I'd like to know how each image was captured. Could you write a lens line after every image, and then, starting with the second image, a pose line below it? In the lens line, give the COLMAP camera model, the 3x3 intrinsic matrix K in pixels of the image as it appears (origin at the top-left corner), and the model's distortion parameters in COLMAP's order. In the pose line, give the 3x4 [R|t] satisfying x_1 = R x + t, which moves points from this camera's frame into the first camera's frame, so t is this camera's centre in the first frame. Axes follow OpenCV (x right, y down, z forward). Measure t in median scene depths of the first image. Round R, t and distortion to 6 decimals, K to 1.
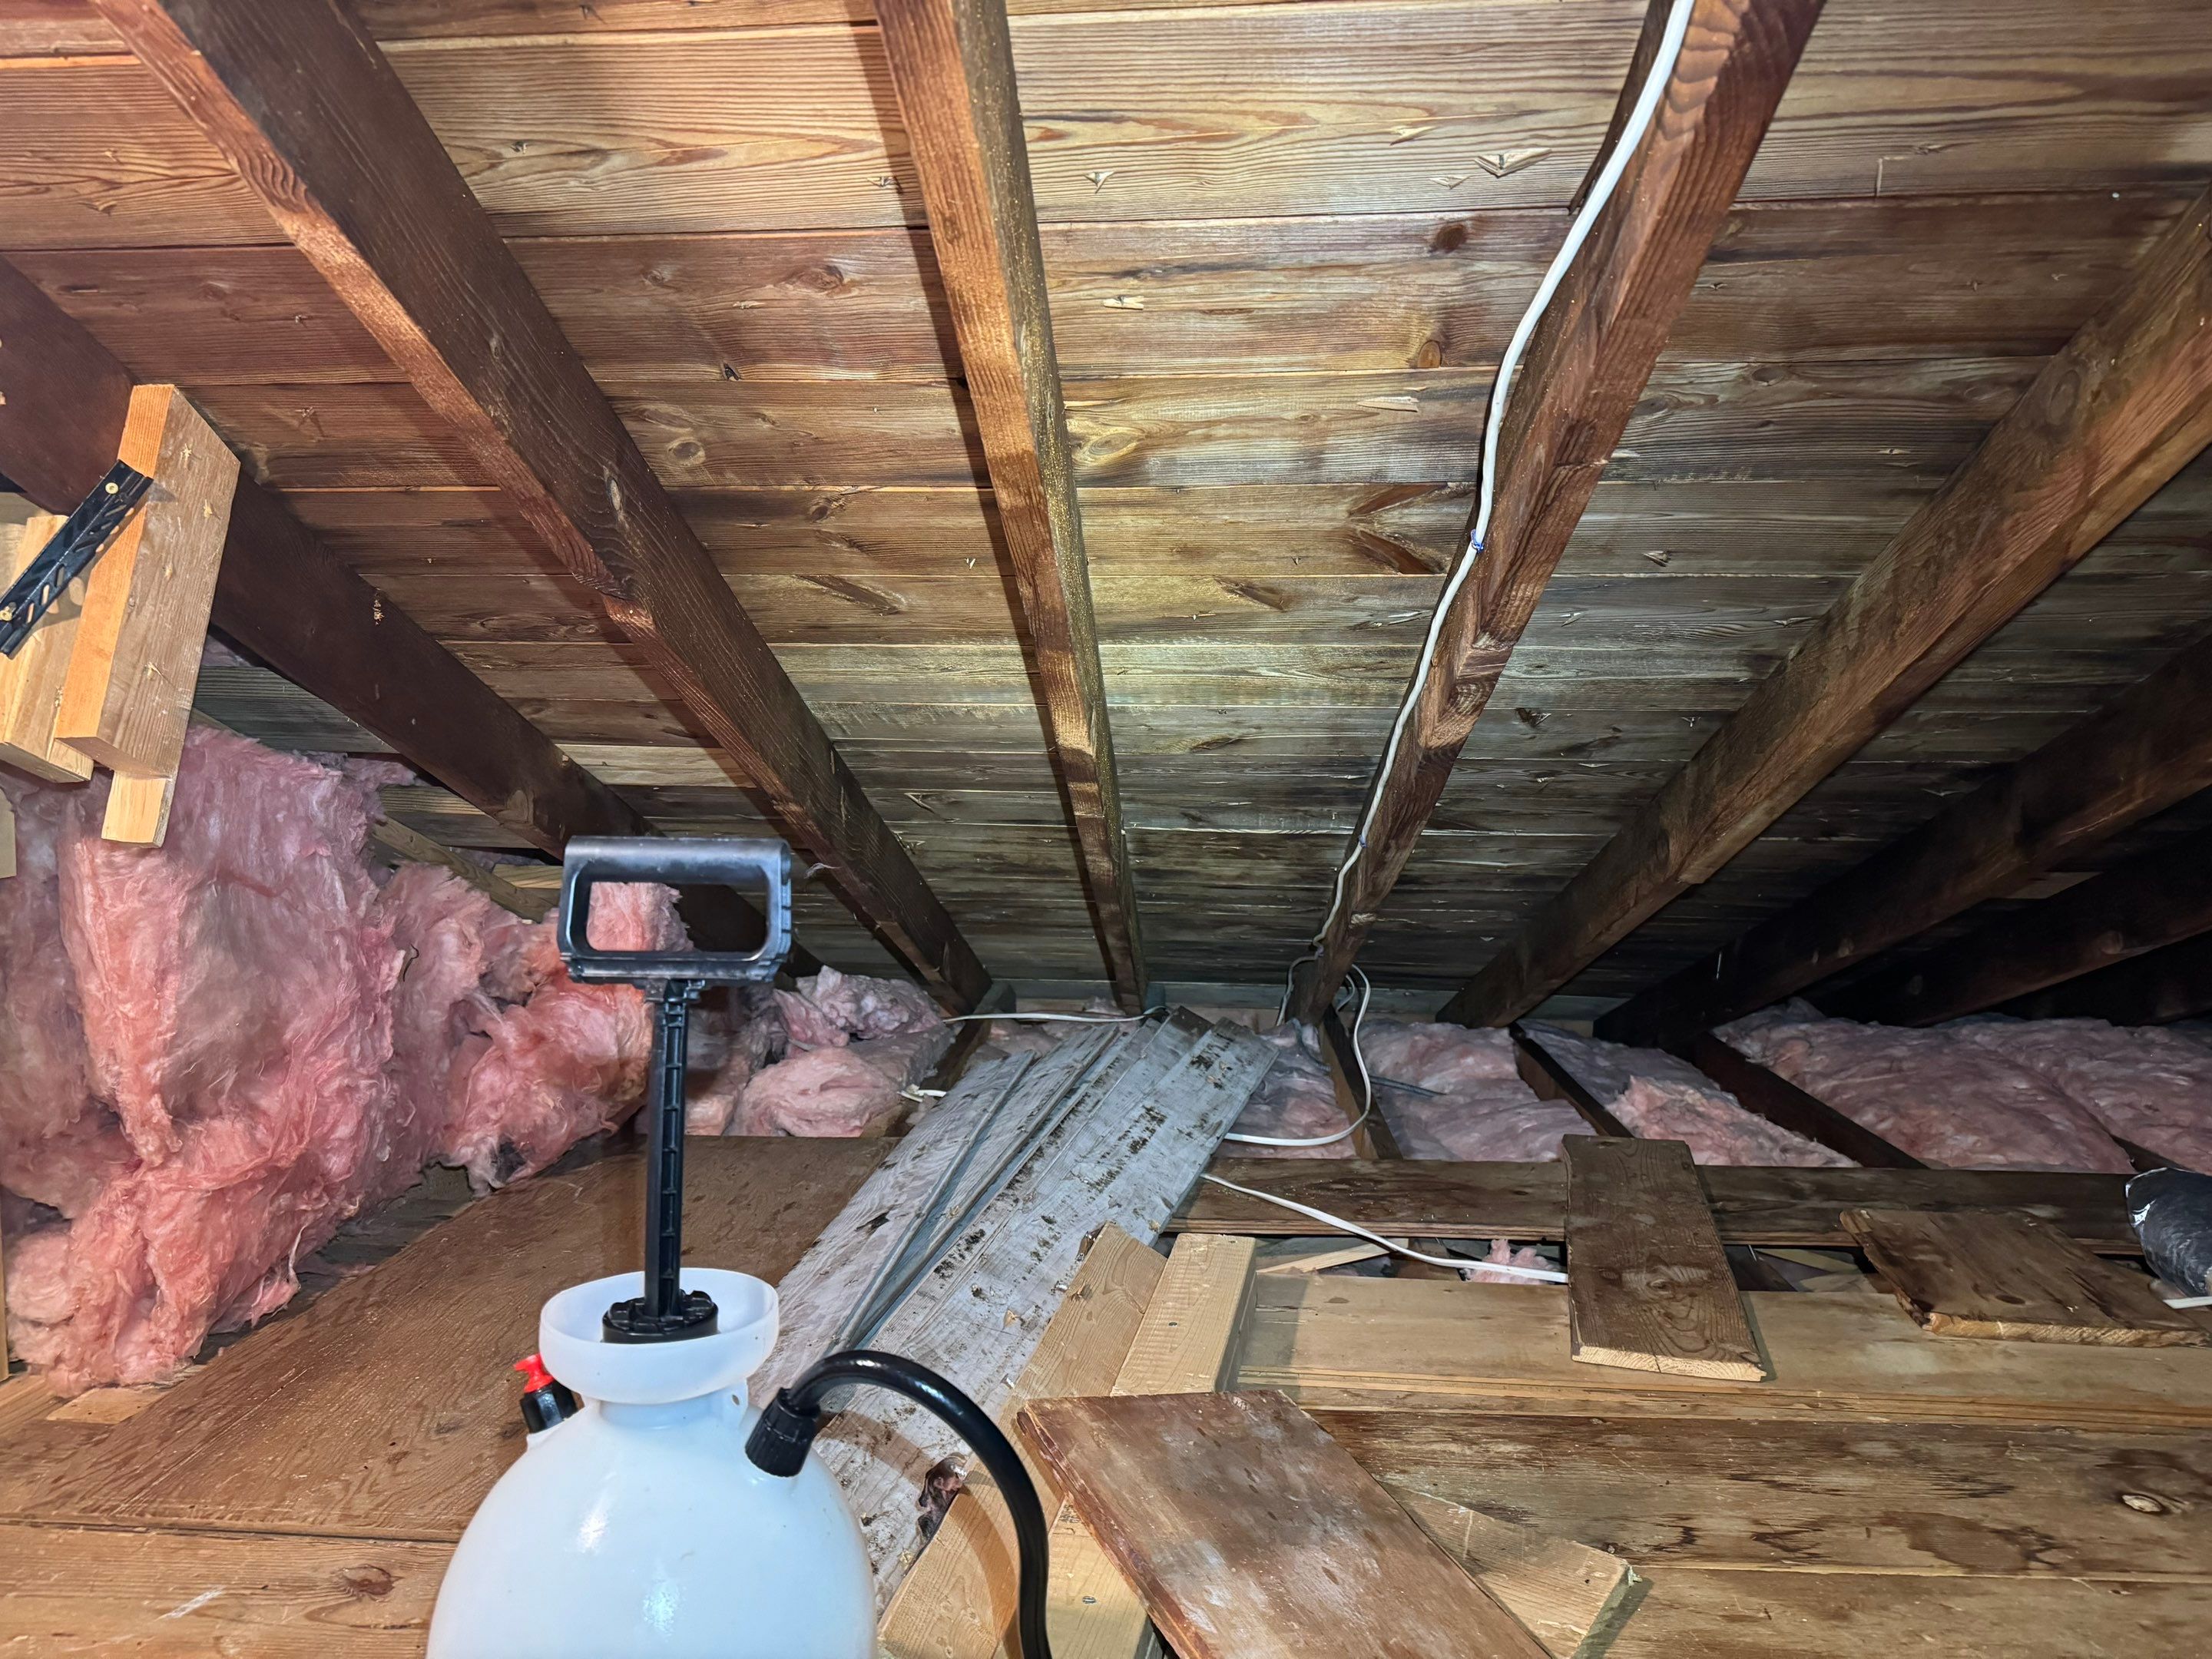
lens RADIAL K [[1557.8, 0, 1084.7], [0, 1557.8, 827.5], [0, 0, 1]] dist [0.060144, -0.076143]
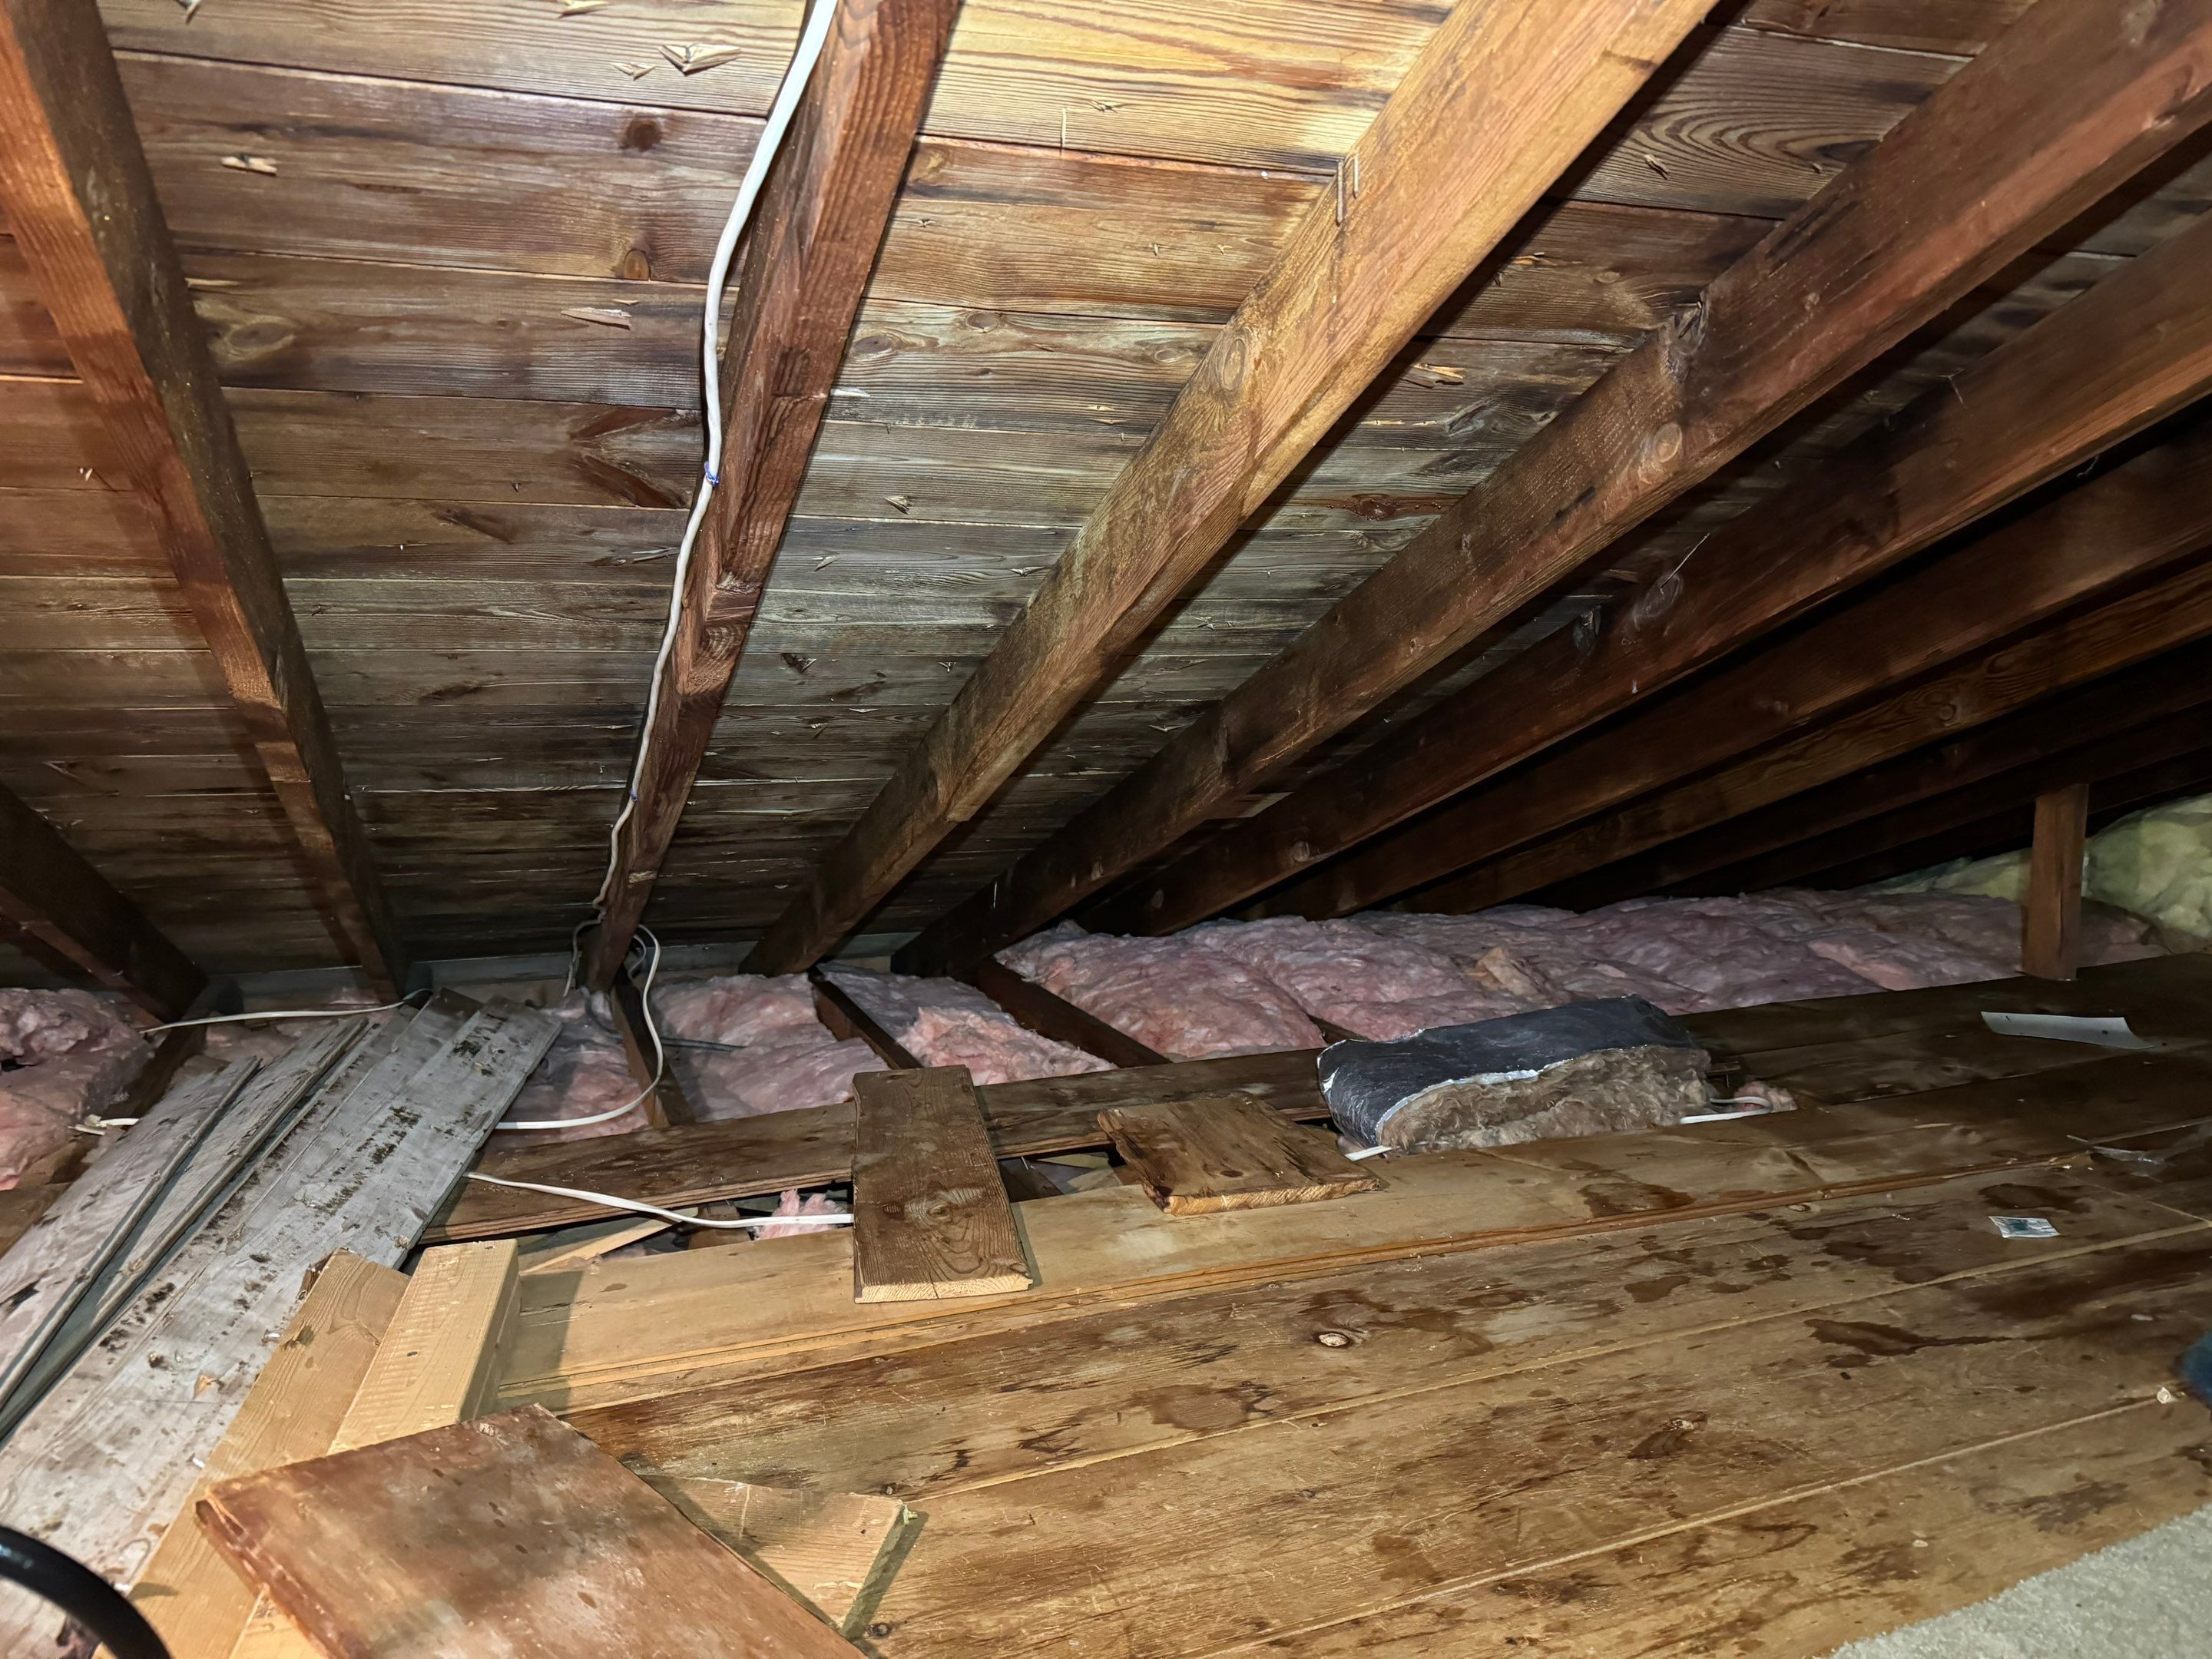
lens RADIAL K [[1557.8, 0, 1101.5], [0, 1557.8, 818.5], [0, 0, 1]] dist [0.060144, -0.076143]
pose [[0.902044, -0.053640, 0.428298, 0.039087], [0.041892, 0.998444, 0.036814, -0.000056], [-0.429606, -0.015265, 0.902887, 0.034270]]
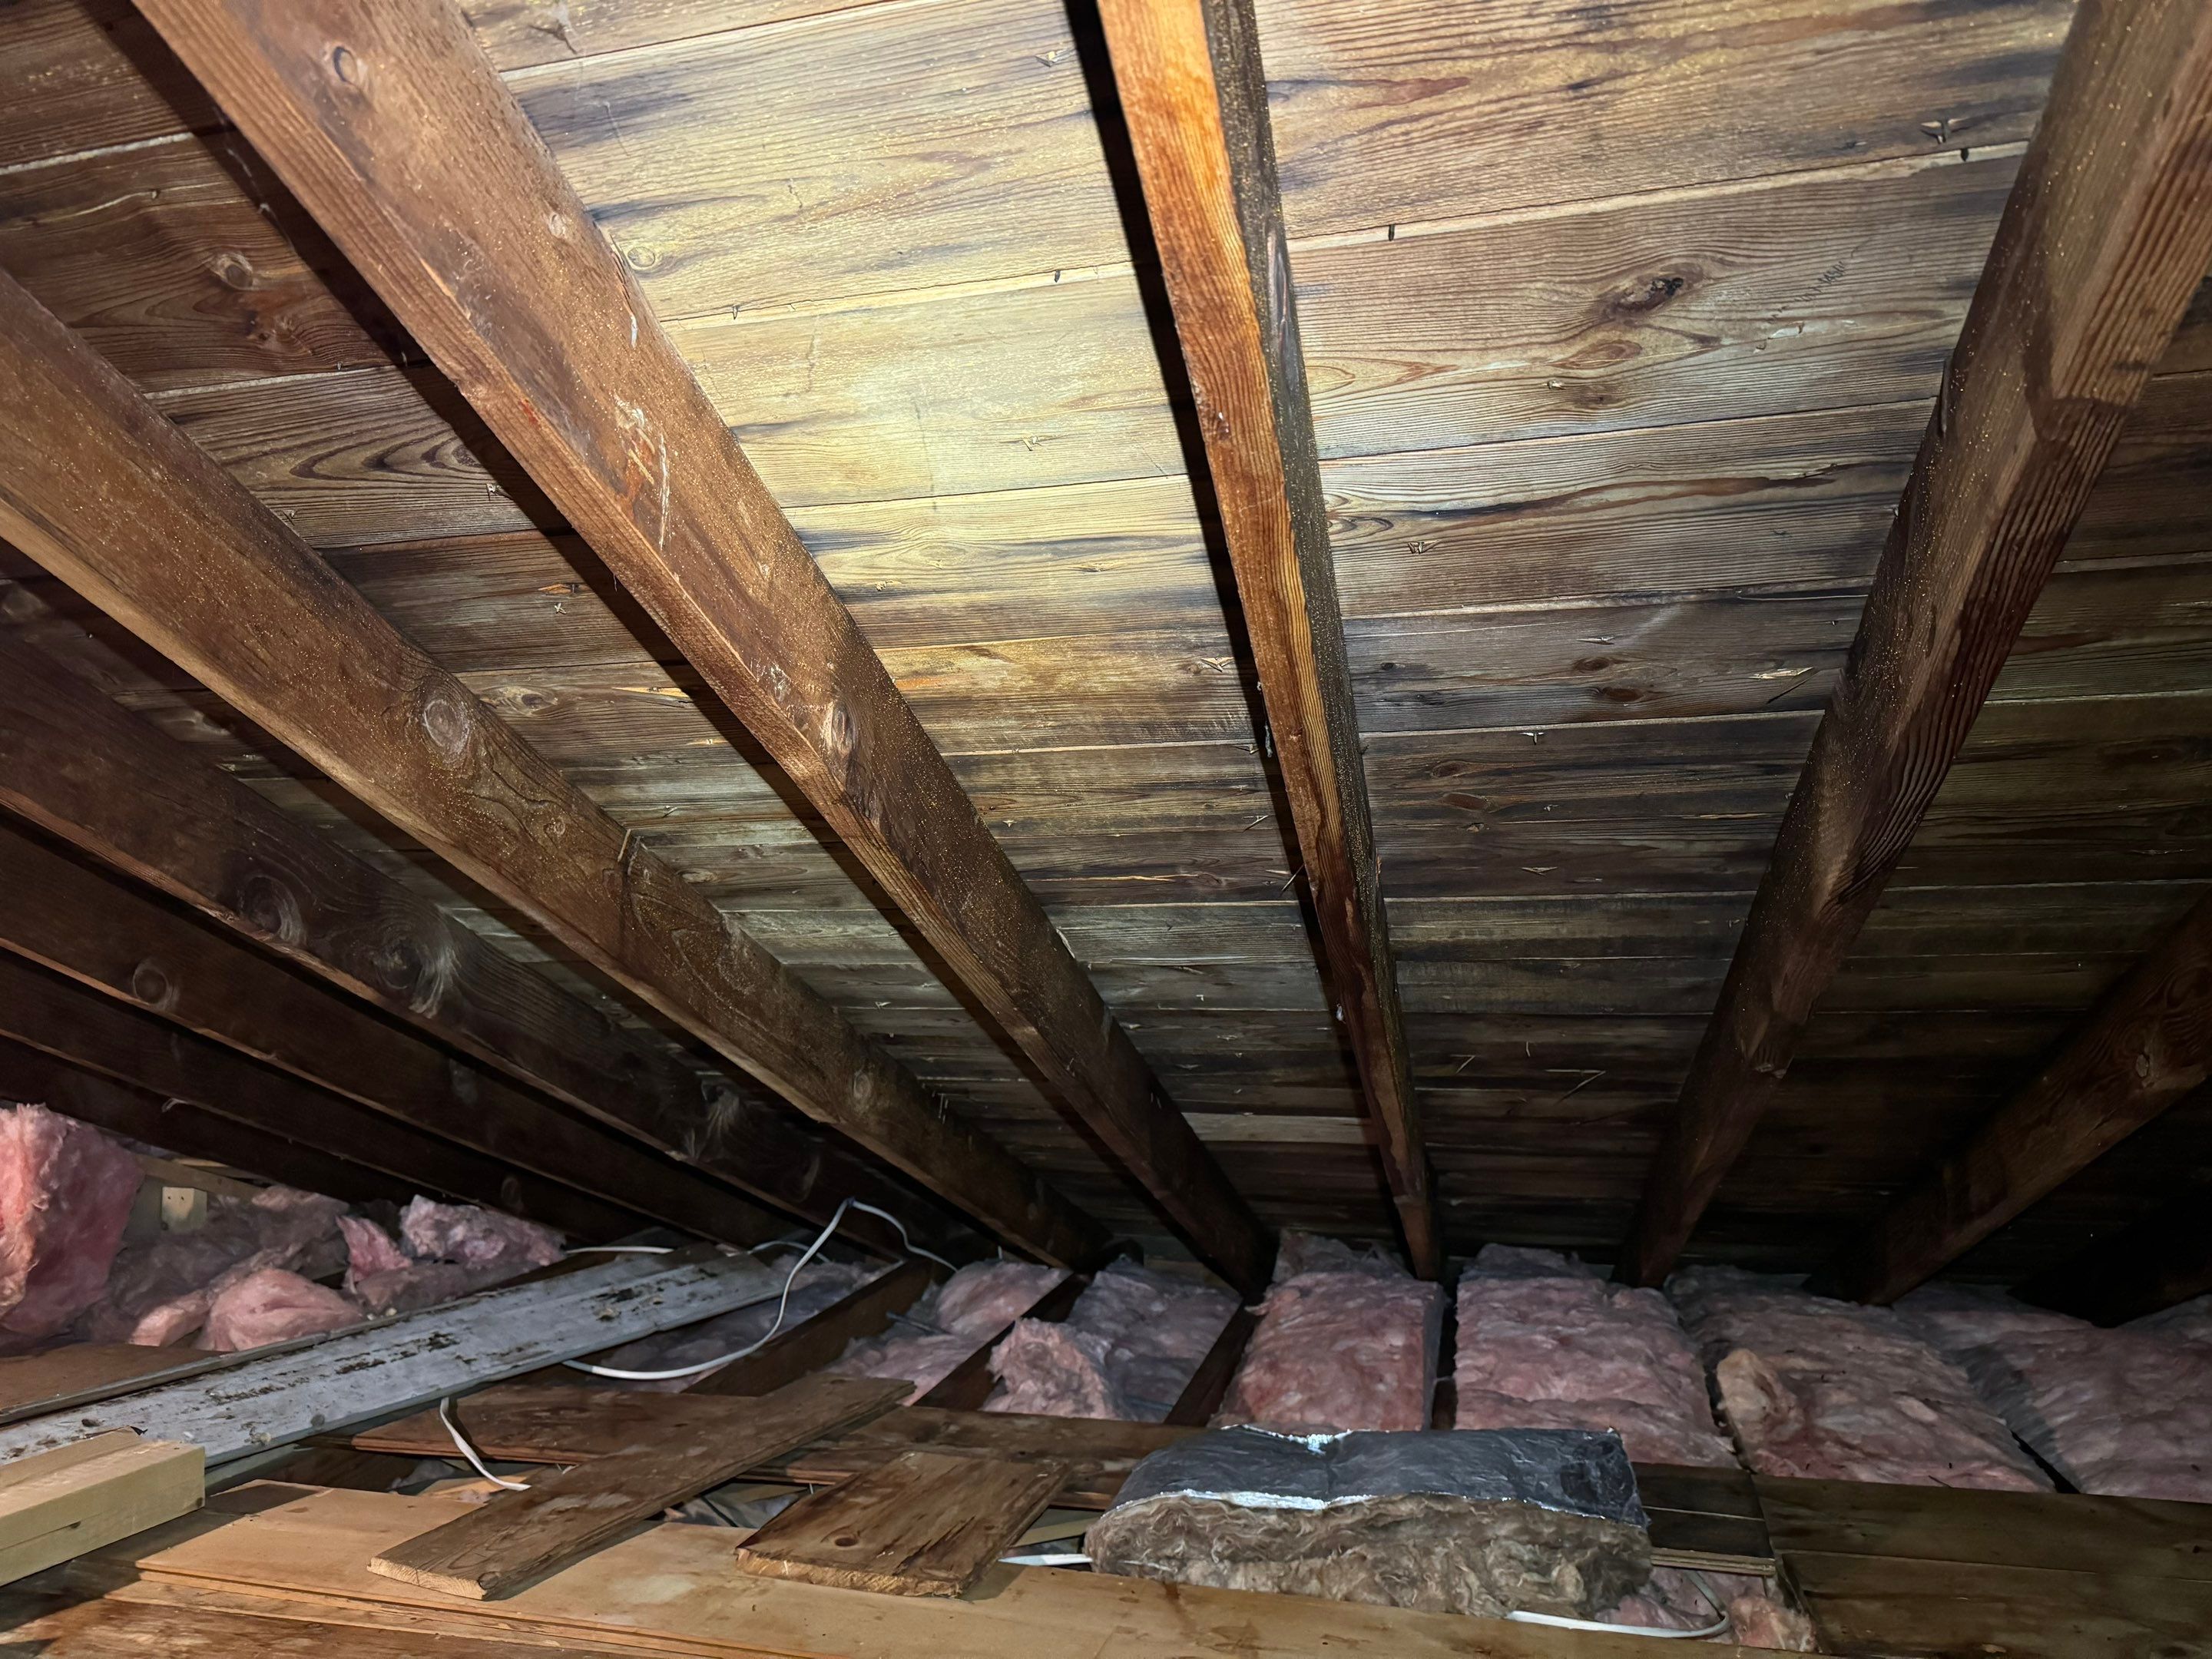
lens RADIAL K [[1557.8, 0, 1121.5], [0, 1557.8, 822.4], [0, 0, 1]] dist [0.060144, -0.076143]
pose [[0.981860, -0.023221, -0.188178, 1.010524], [-0.005937, 0.988220, -0.152924, -0.008356], [0.189513, 0.151267, 0.970156, -0.034082]]
